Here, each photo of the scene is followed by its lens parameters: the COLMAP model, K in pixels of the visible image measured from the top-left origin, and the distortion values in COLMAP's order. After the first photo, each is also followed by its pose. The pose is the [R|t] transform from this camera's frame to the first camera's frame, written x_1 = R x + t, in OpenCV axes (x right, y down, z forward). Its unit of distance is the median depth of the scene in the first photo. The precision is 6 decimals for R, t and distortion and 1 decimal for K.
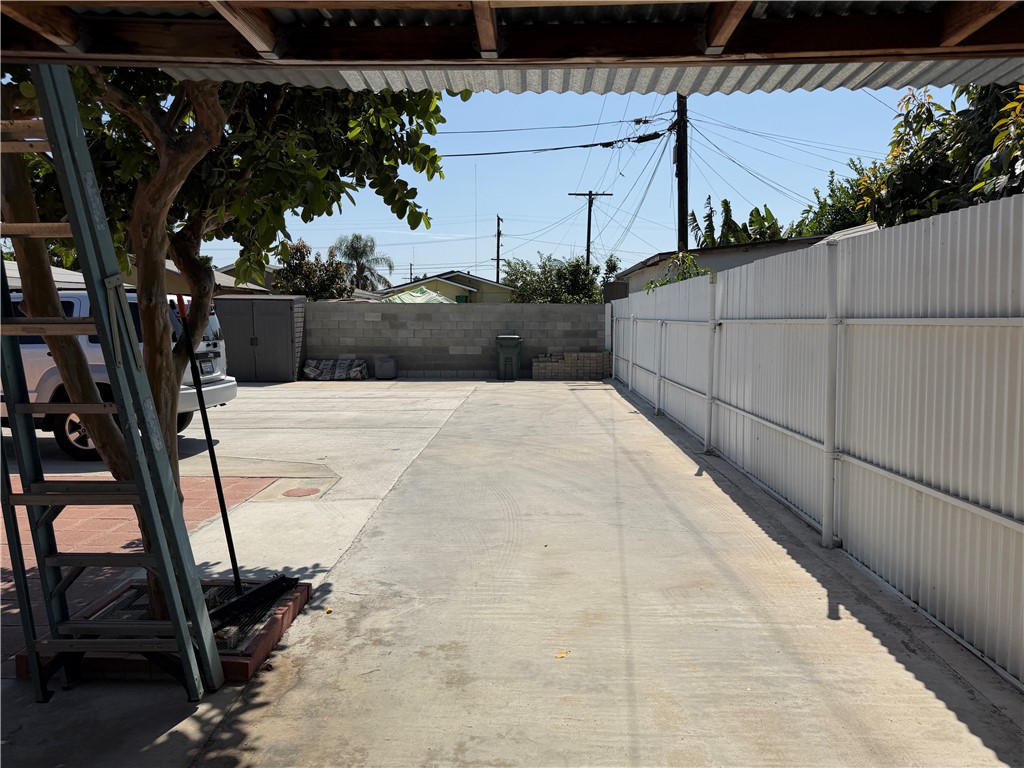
lens RADIAL K [[718.9, 0, 511.4], [0, 718.9, 378.9], [0, 0, 1]] dist [0.062910, -0.076167]
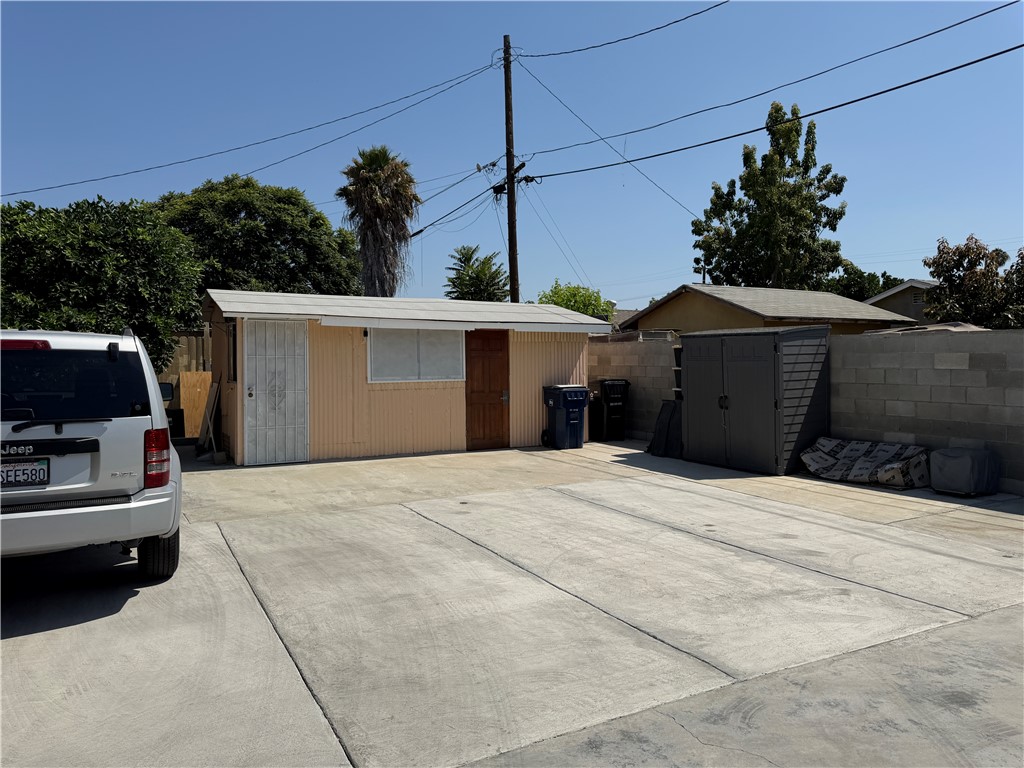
lens RADIAL K [[718.9, 0, 514.7], [0, 718.9, 387.0], [0, 0, 1]] dist [0.062910, -0.076167]
pose [[0.518738, 0.025692, -0.854547, 0.075375], [-0.064653, 0.997865, -0.009246, -0.045051], [0.852485, 0.060045, 0.519292, 0.494950]]
